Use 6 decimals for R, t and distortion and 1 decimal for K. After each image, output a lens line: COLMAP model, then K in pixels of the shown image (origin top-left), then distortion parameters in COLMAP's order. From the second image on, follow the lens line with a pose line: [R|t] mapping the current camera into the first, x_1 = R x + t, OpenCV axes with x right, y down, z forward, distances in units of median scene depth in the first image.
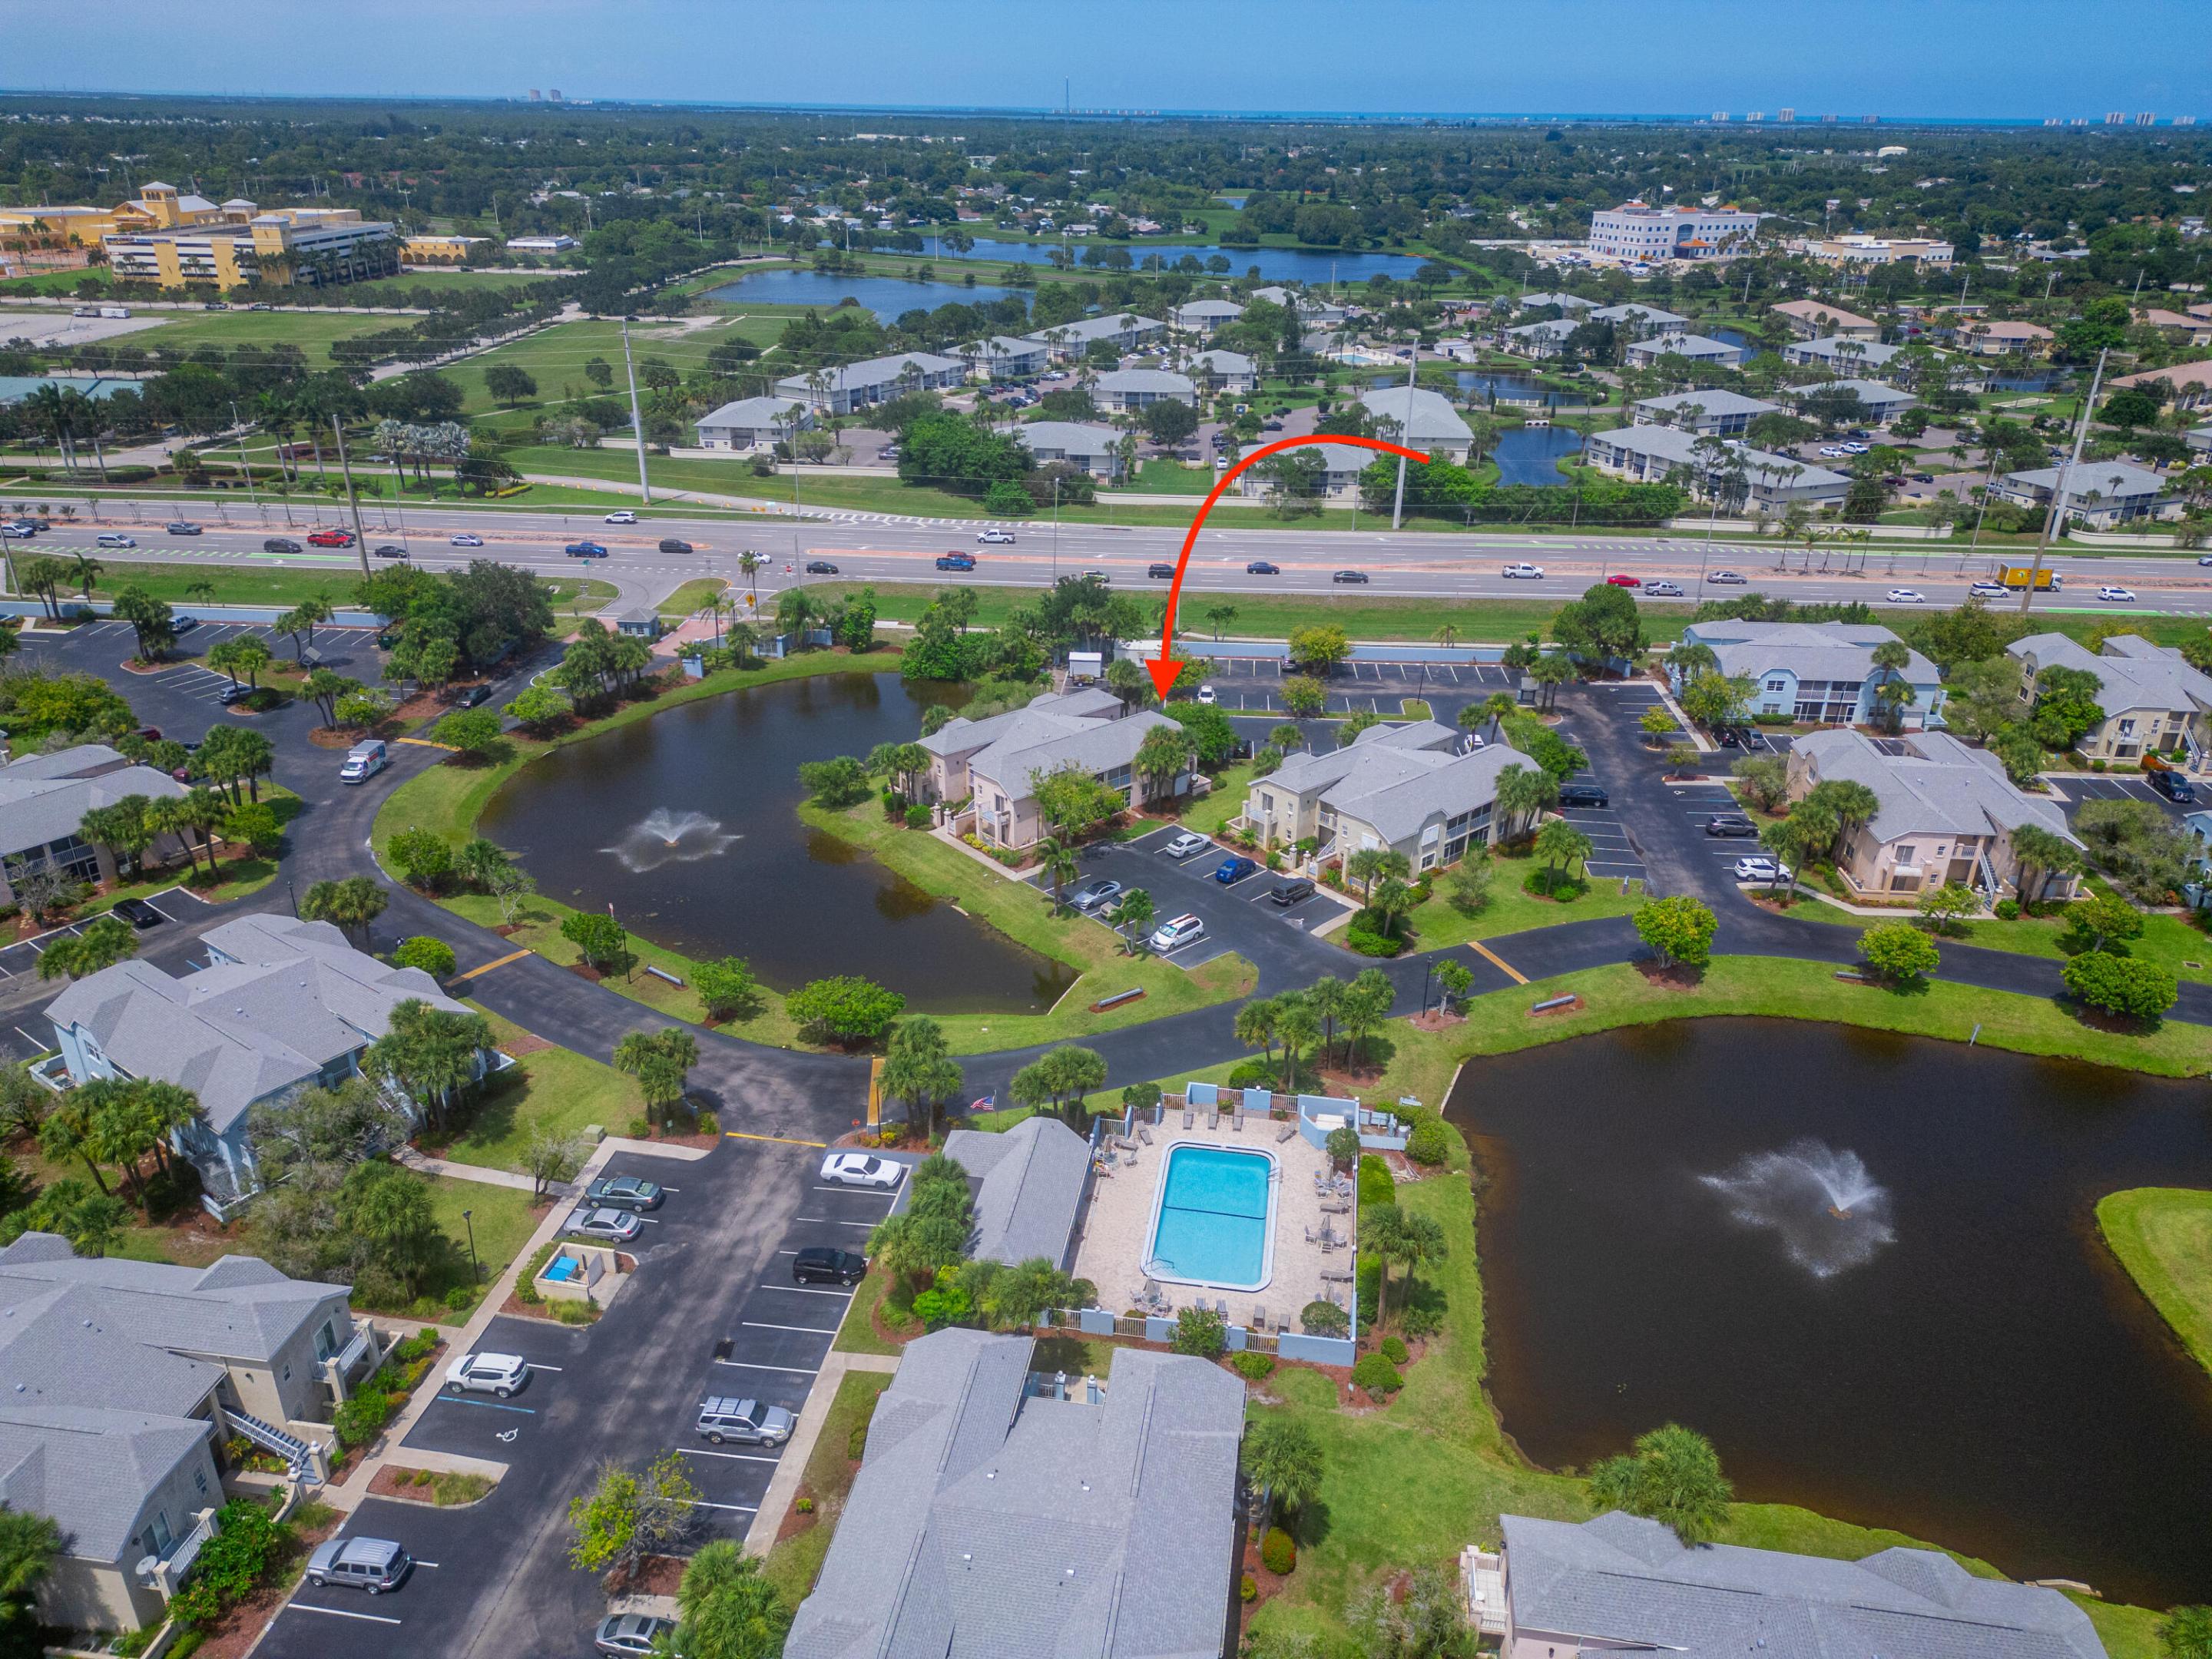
lens RADIAL K [[1551.6, 0, 1115.9], [0, 1551.6, 837.1], [0, 0, 1]] dist [0.071708, -0.068651]
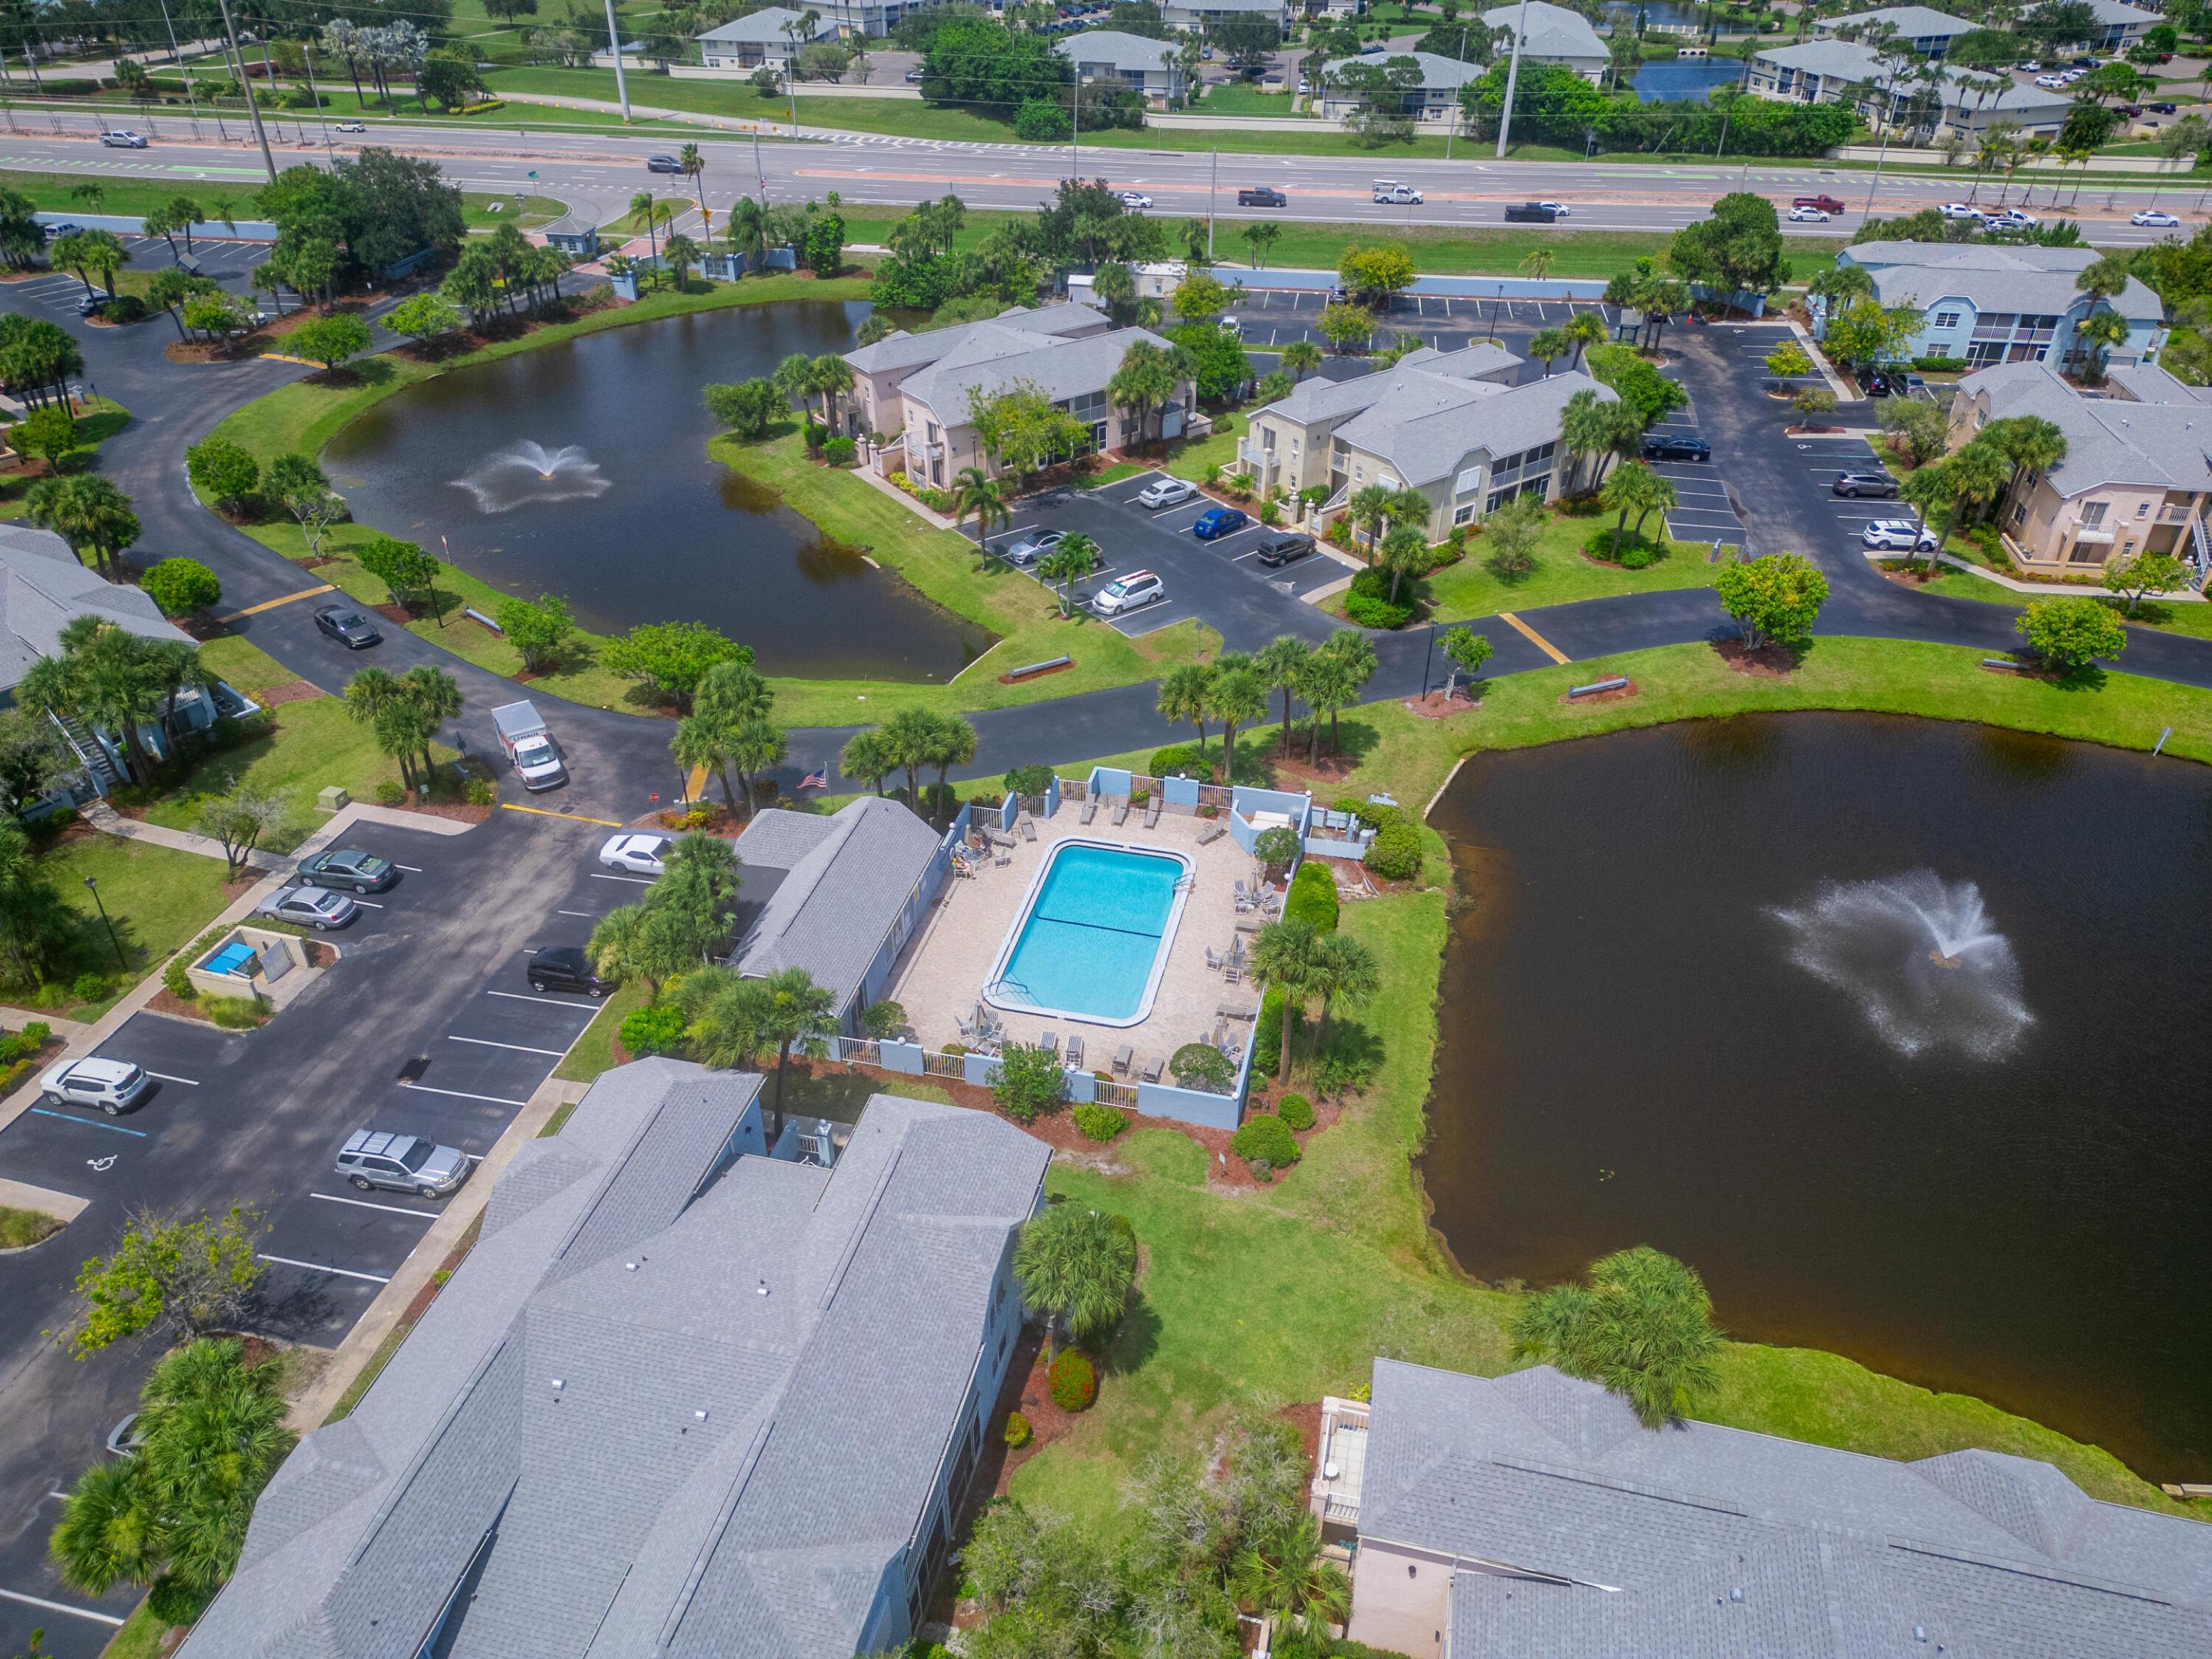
lens RADIAL K [[1552.0, 0, 1112.8], [0, 1552.0, 840.7], [0, 0, 1]] dist [0.071927, -0.068377]
pose [[0.996839, 0.037905, -0.069821, 0.085415], [-0.025727, 0.985500, 0.167714, 0.049989], [0.075166, -0.165388, 0.983360, 0.181537]]
